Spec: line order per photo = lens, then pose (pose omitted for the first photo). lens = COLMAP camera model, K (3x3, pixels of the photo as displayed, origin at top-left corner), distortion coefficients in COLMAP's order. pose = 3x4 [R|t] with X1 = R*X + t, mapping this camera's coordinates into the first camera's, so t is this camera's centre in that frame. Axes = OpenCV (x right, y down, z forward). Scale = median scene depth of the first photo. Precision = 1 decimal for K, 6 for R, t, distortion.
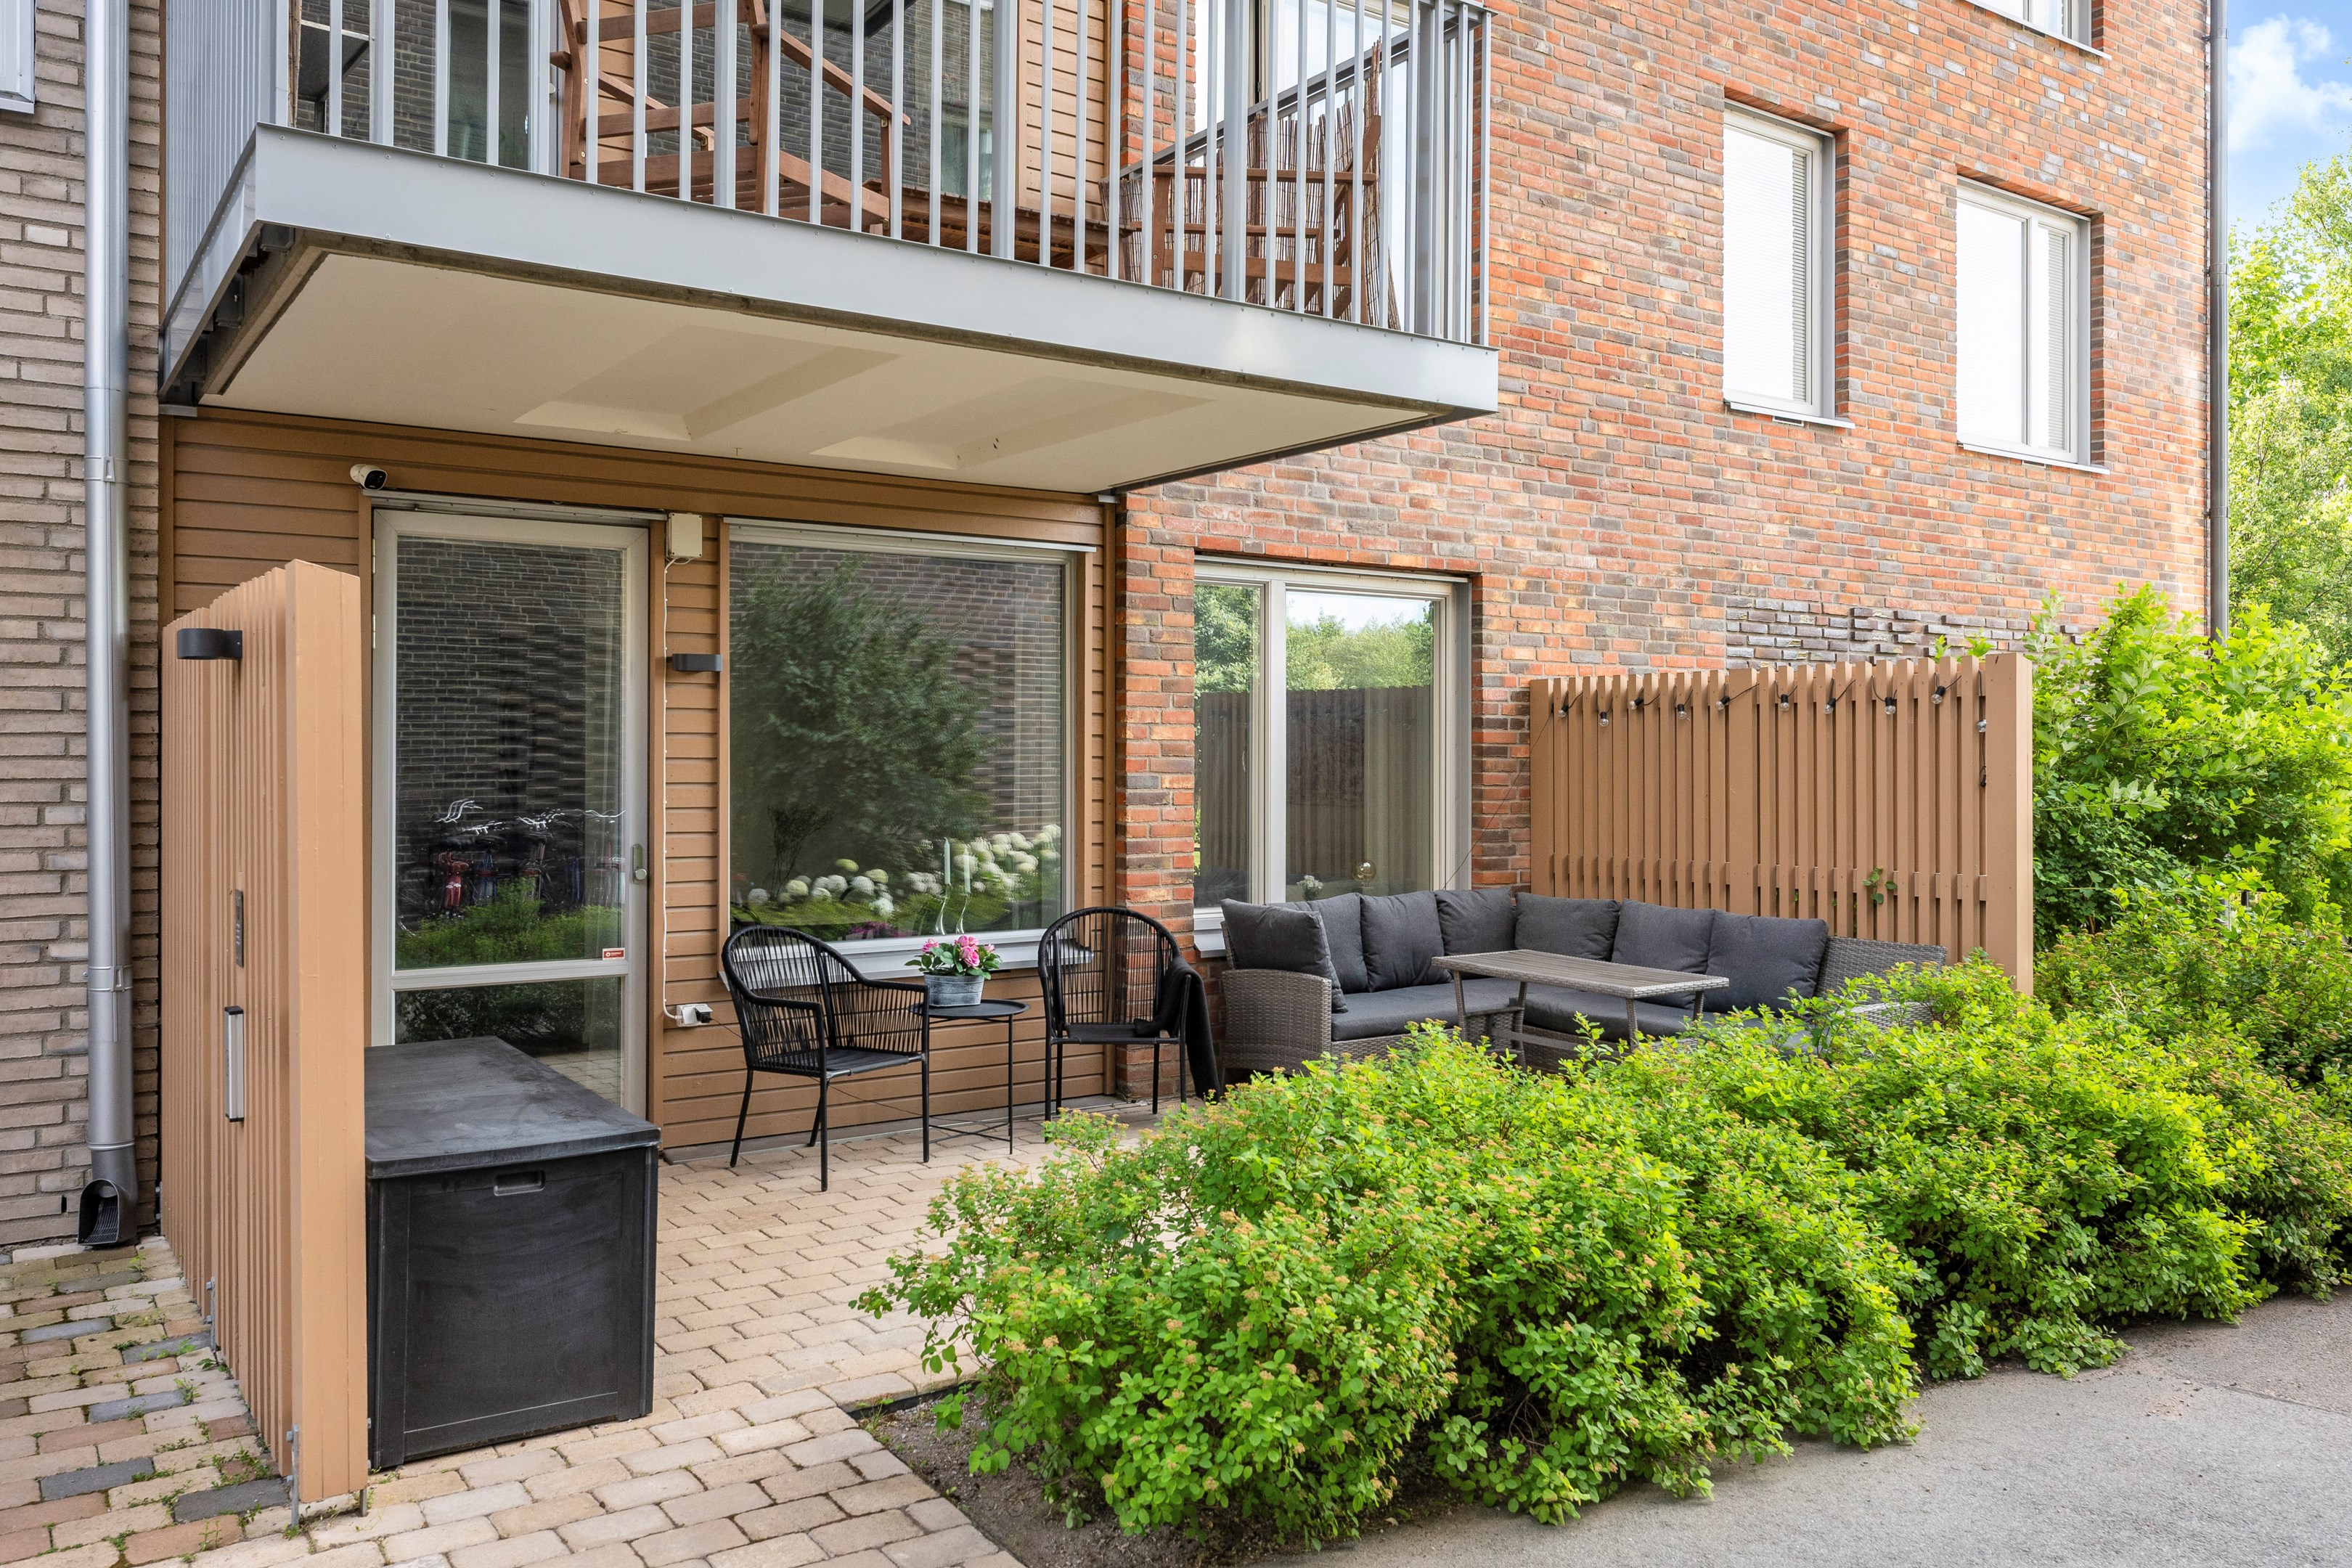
lens RADIAL K [[1754.4, 0, 1174.6], [0, 1754.4, 774.6], [0, 0, 1]] dist [-0.000768, 0.004529]
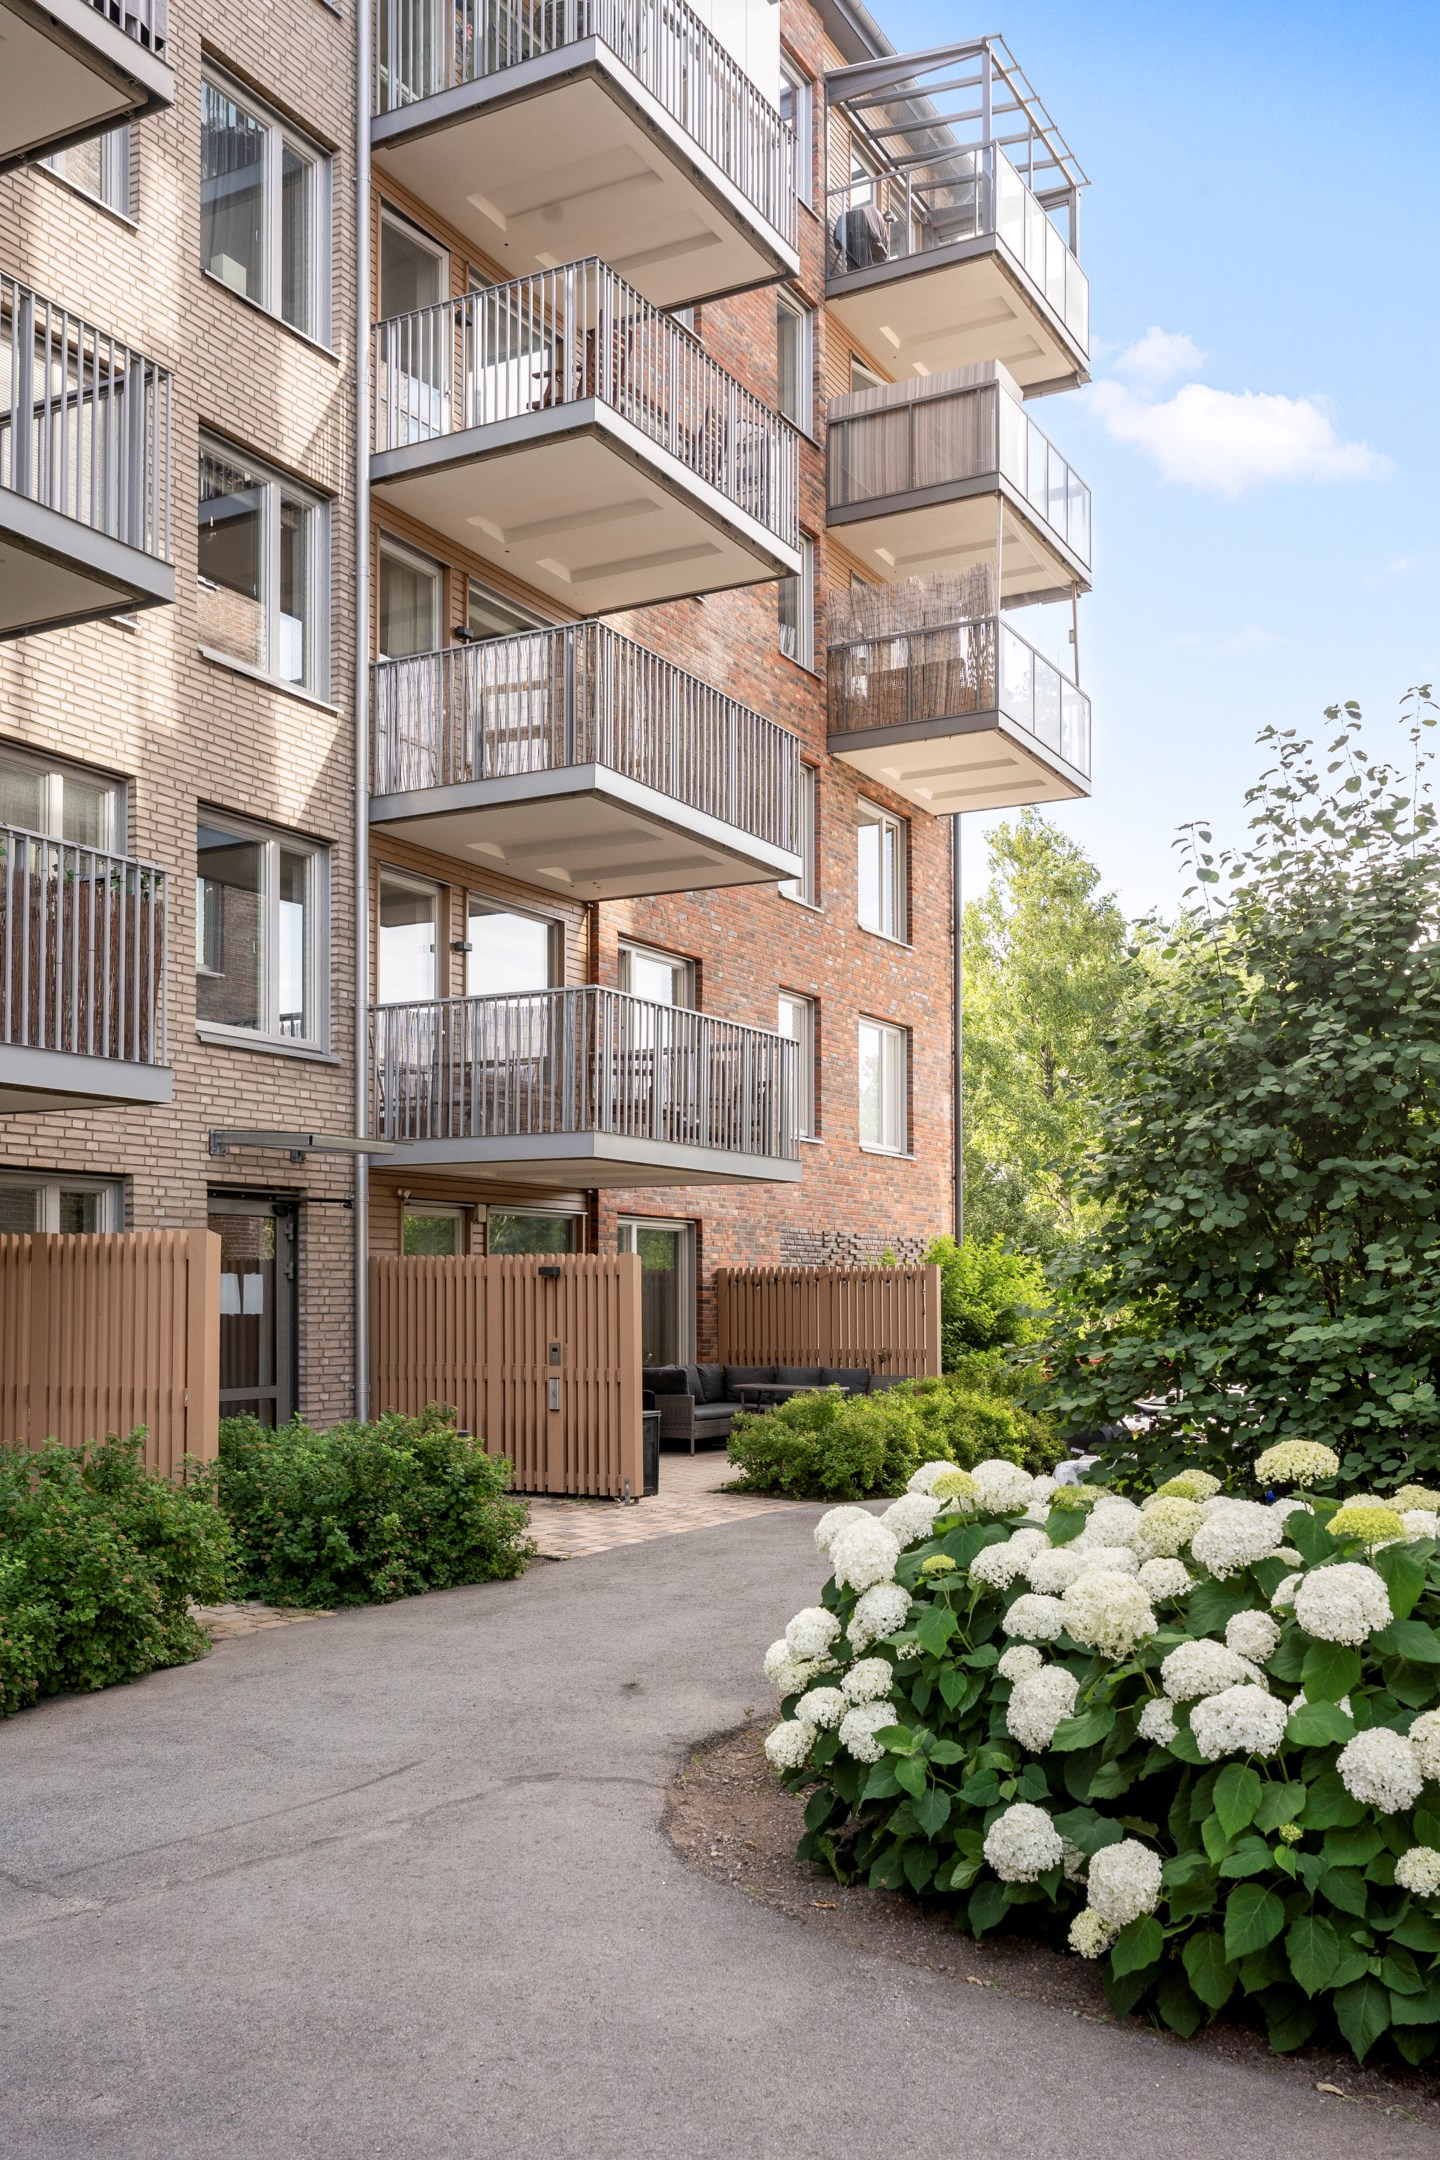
lens RADIAL K [[1879.8, 0, 721.9], [0, 1879.8, 1082.5], [0, 0, 1]] dist [-0.003546, -0.000140]
pose [[0.892272, 0.065719, 0.446690, -0.710367], [-0.016706, 0.993478, -0.112794, -0.016731], [-0.451190, 0.093181, 0.887550, -0.914519]]
